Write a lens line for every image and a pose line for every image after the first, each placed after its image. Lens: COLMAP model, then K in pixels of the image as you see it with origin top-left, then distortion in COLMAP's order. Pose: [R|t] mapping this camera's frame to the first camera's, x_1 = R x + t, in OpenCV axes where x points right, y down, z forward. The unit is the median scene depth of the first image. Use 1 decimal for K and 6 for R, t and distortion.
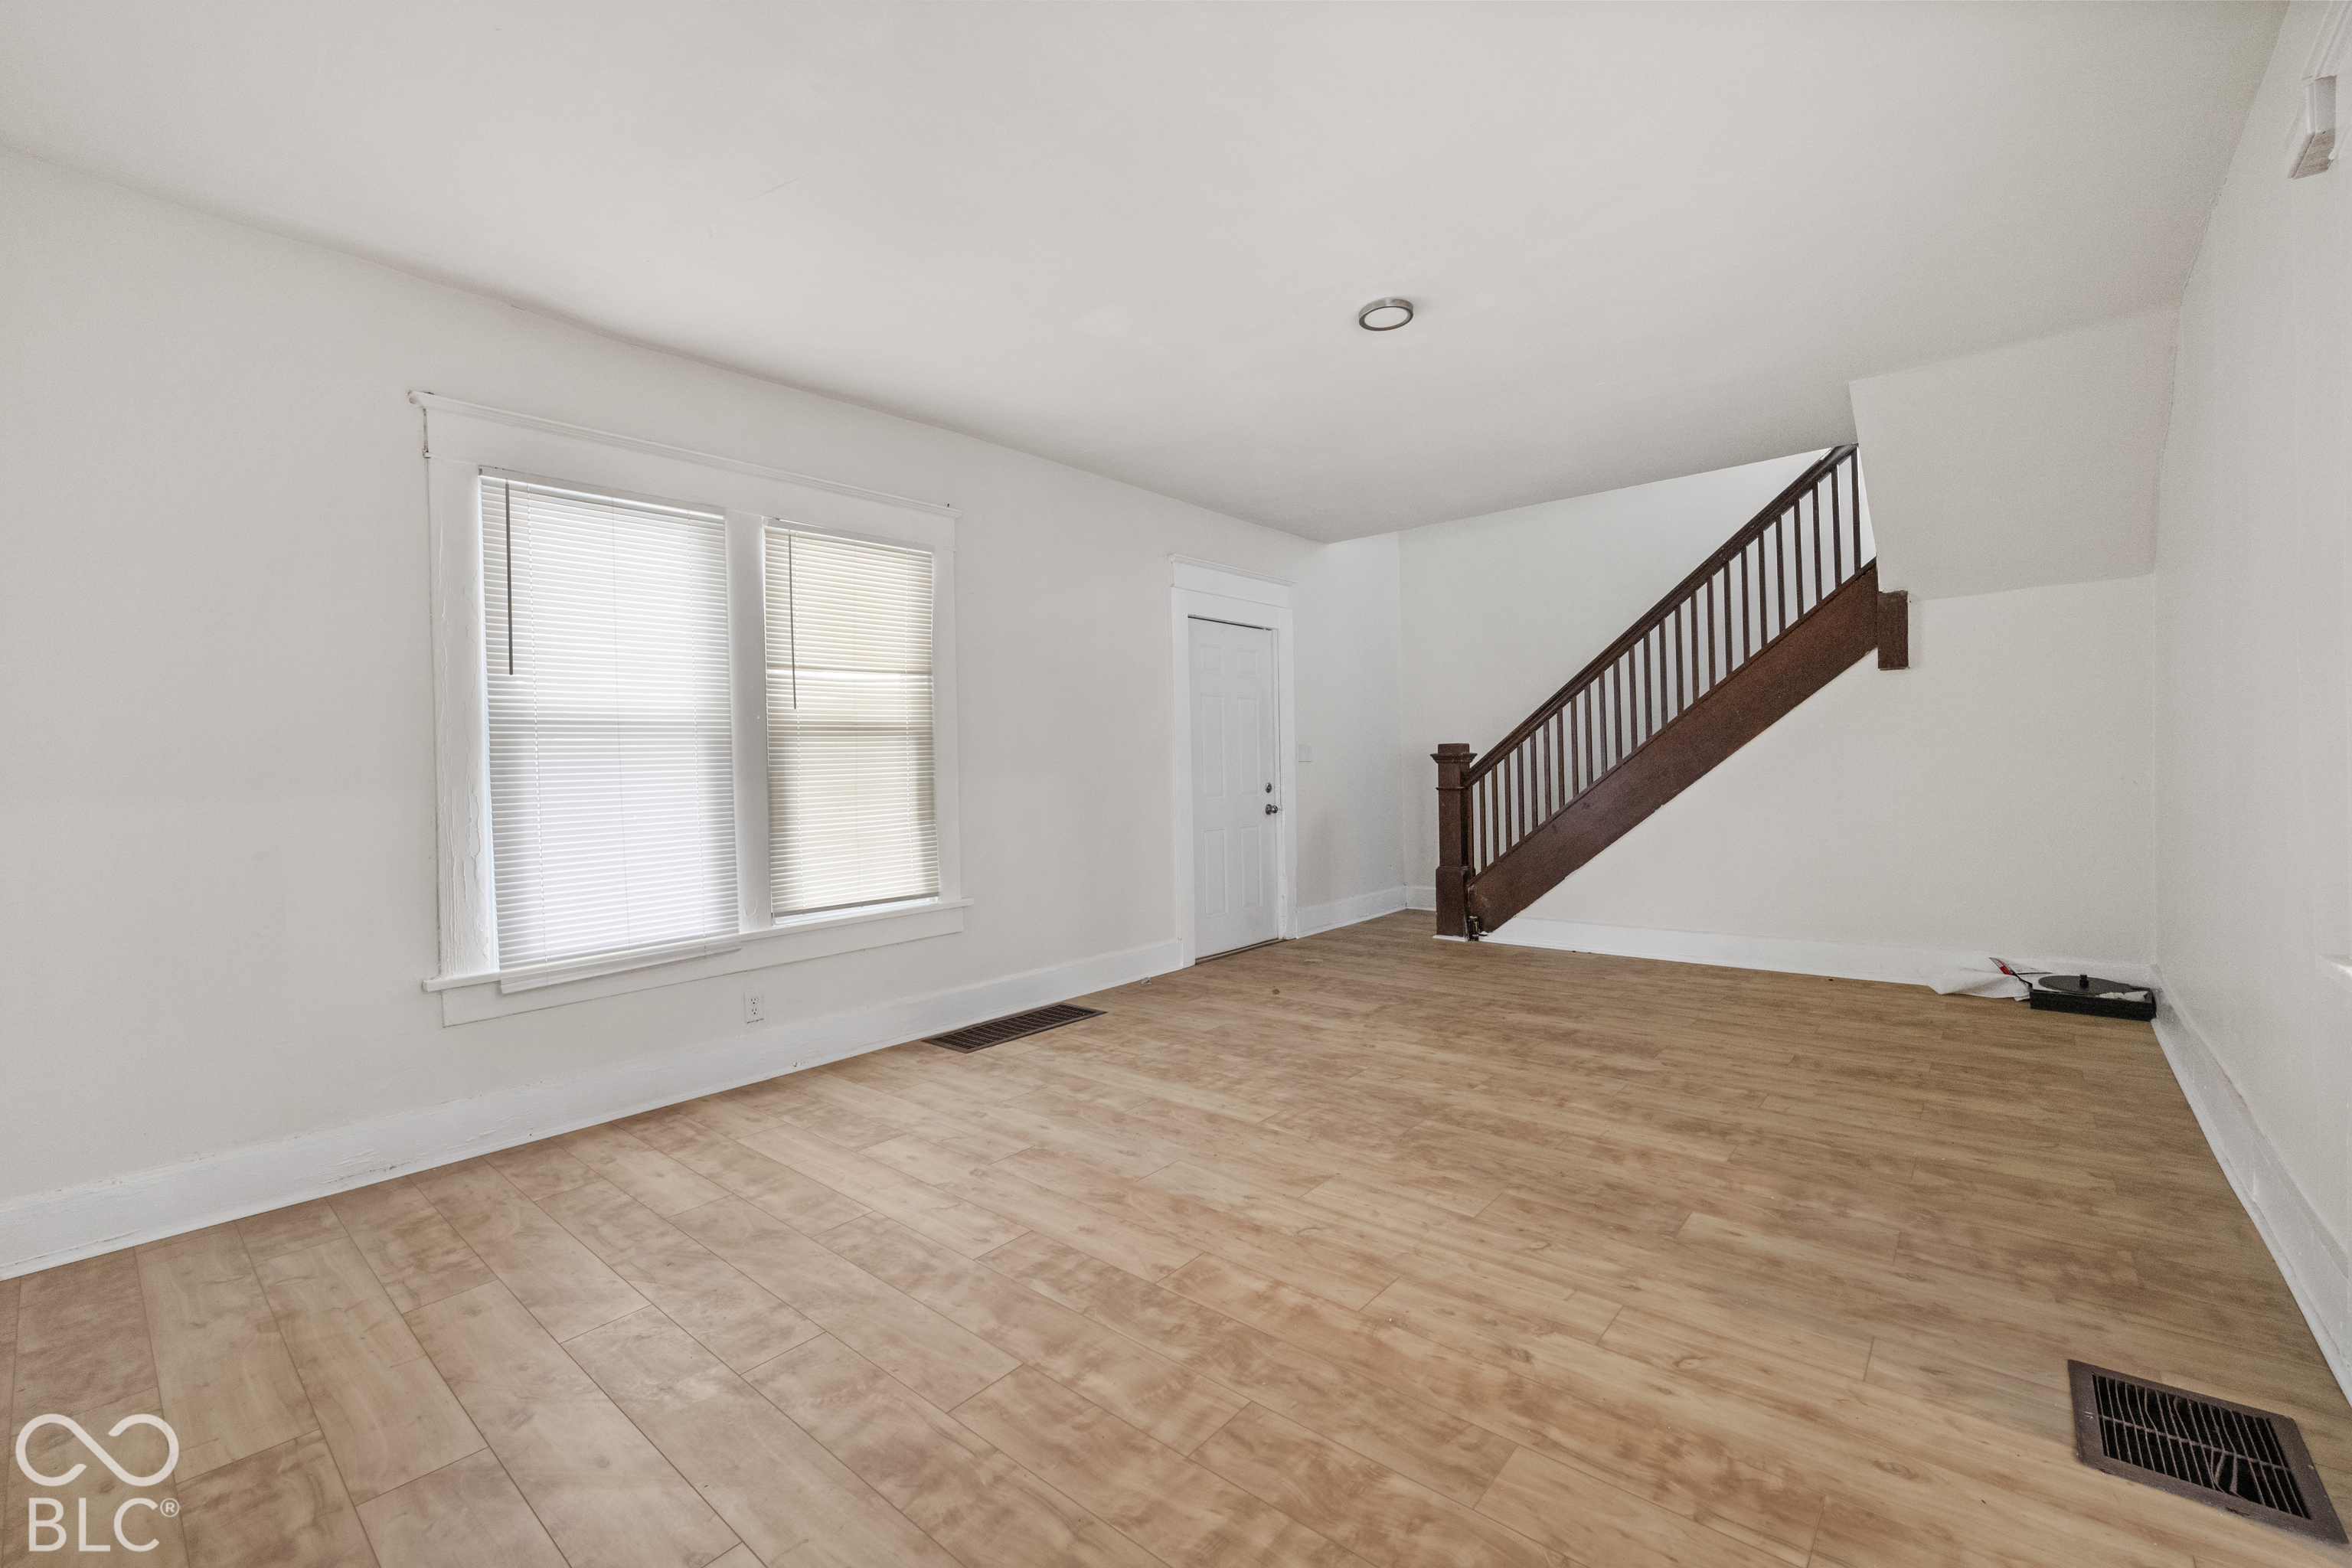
lens RADIAL K [[968.8, 0, 1186.1], [0, 968.8, 778.2], [0, 0, 1]] dist [-0.000562, -0.000174]
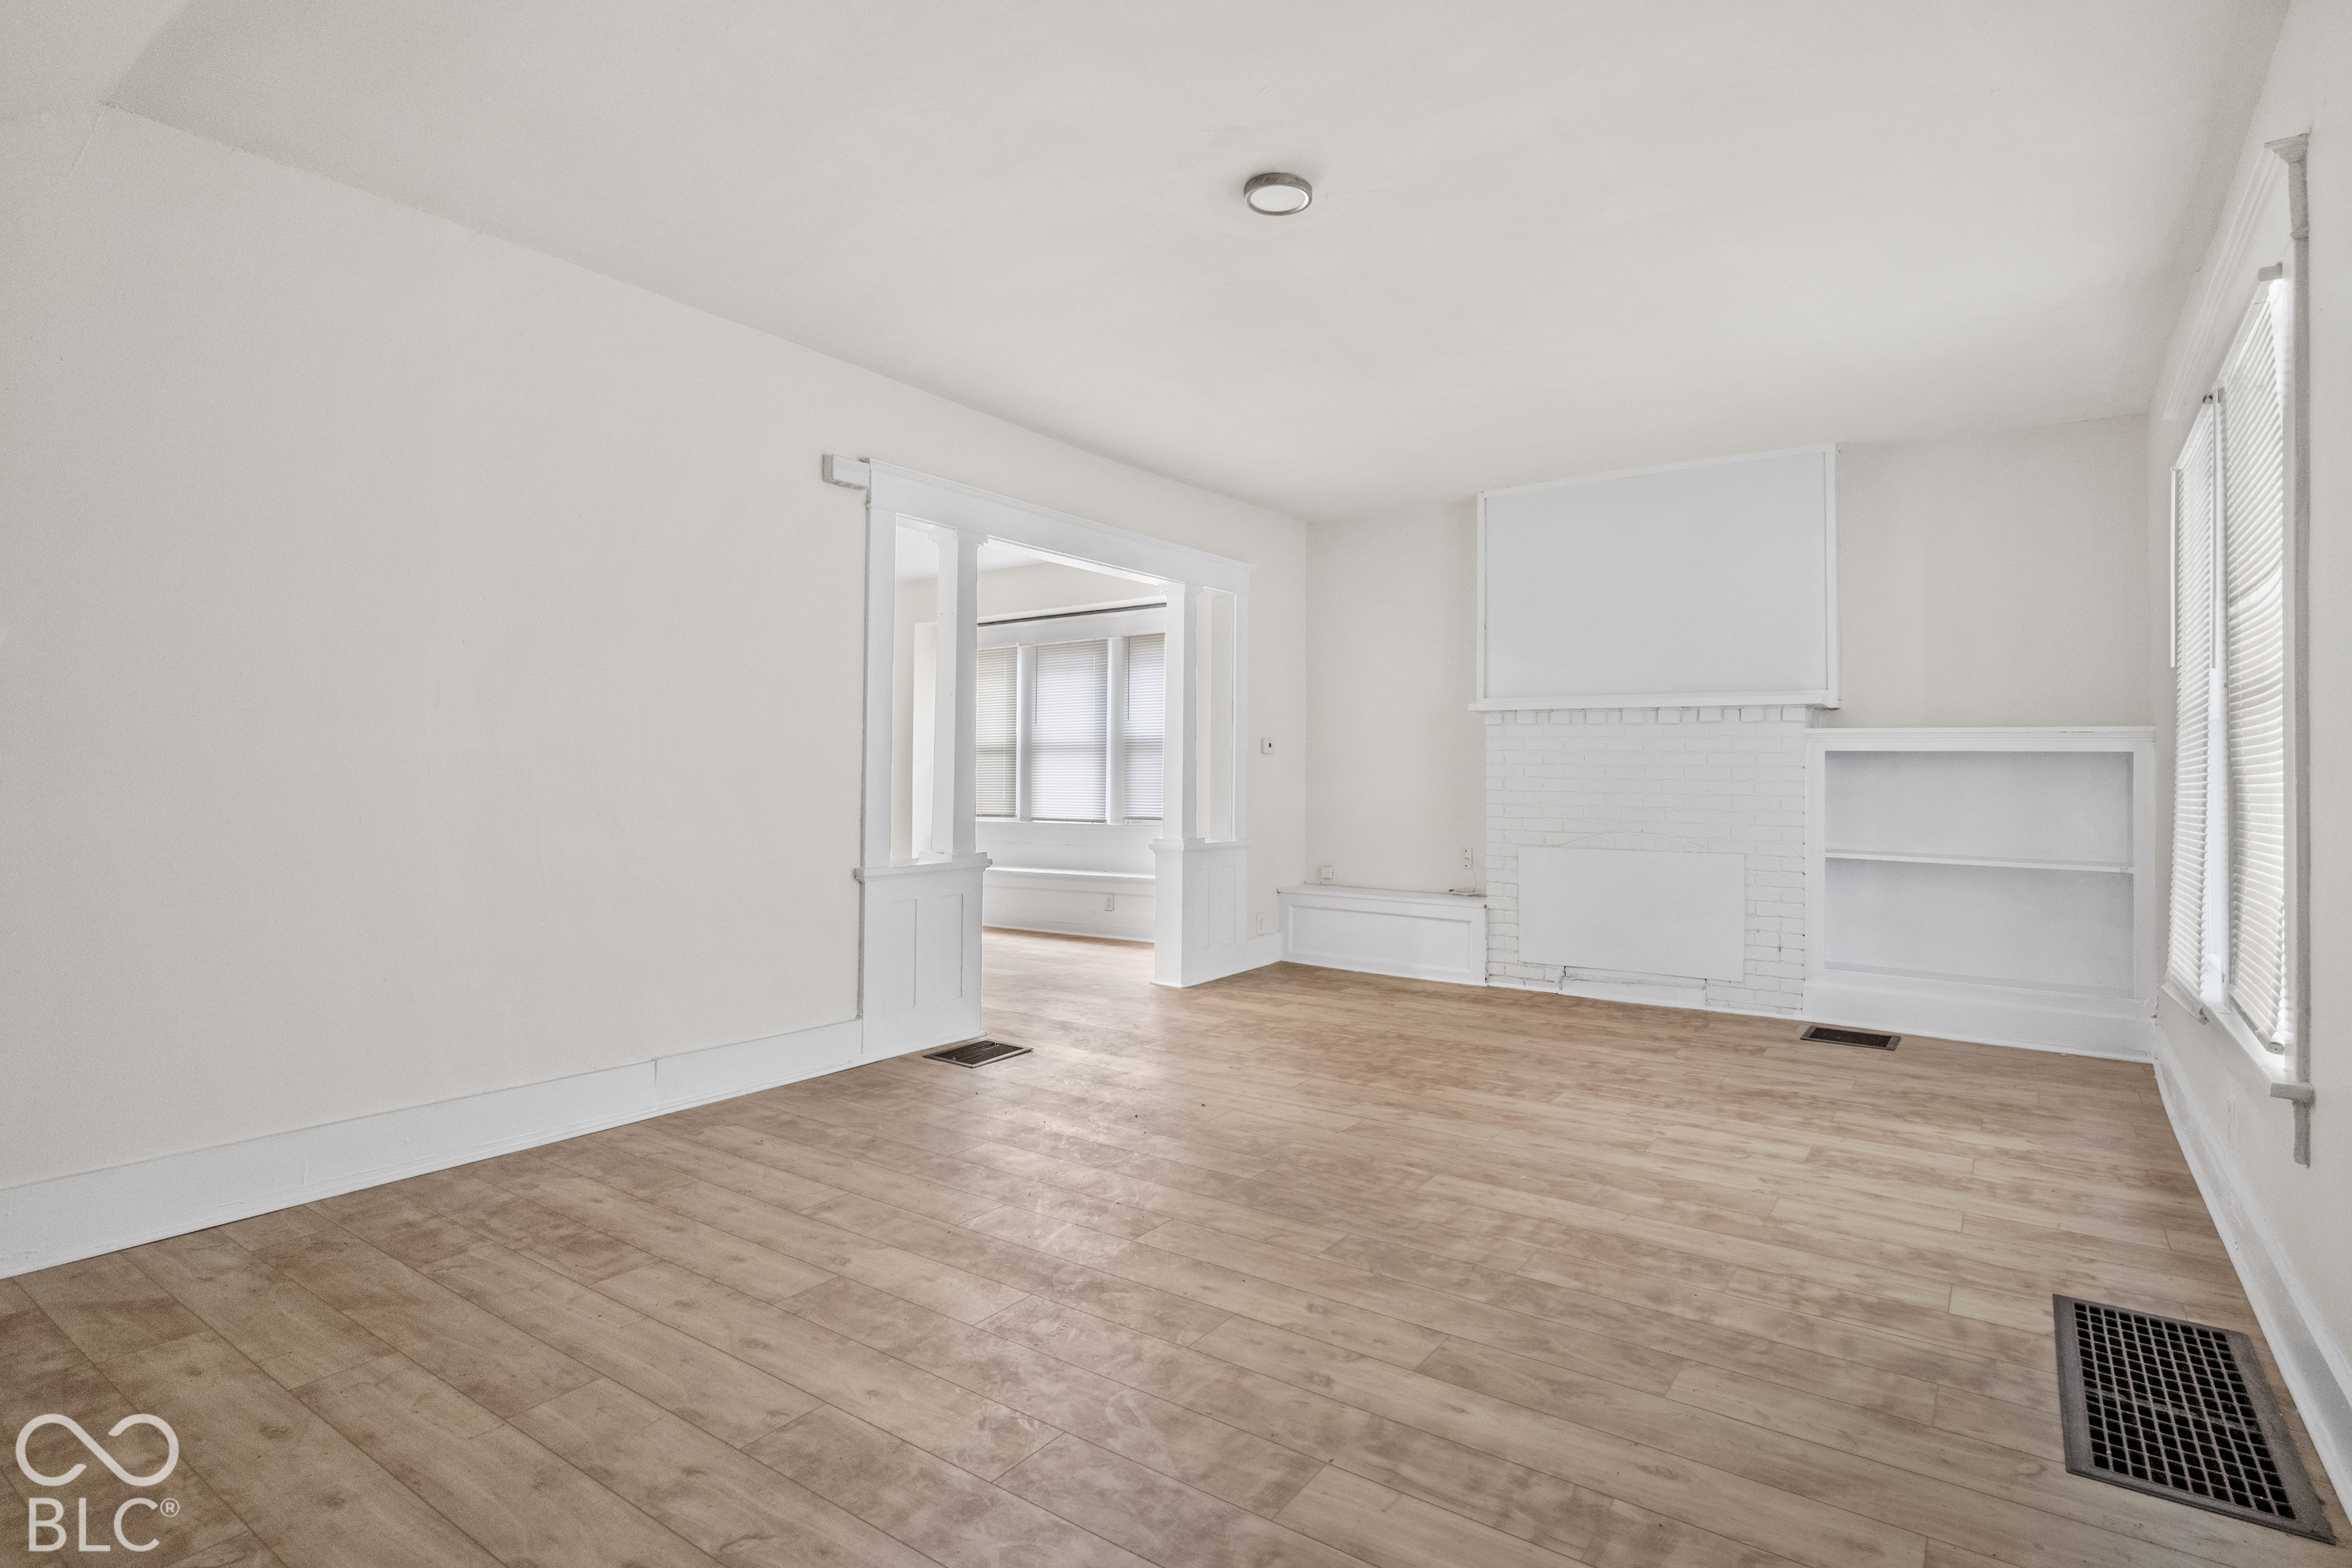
lens RADIAL K [[1182.4, 0, 1176.0], [0, 1182.4, 784.0], [0, 0, 1]] dist [0.001914, 0.000258]
pose [[-0.996254, 0.016927, -0.084804, 0.399554], [0.015356, 0.999699, 0.019145, -0.025751], [0.085102, 0.017771, -0.996214, 2.065033]]
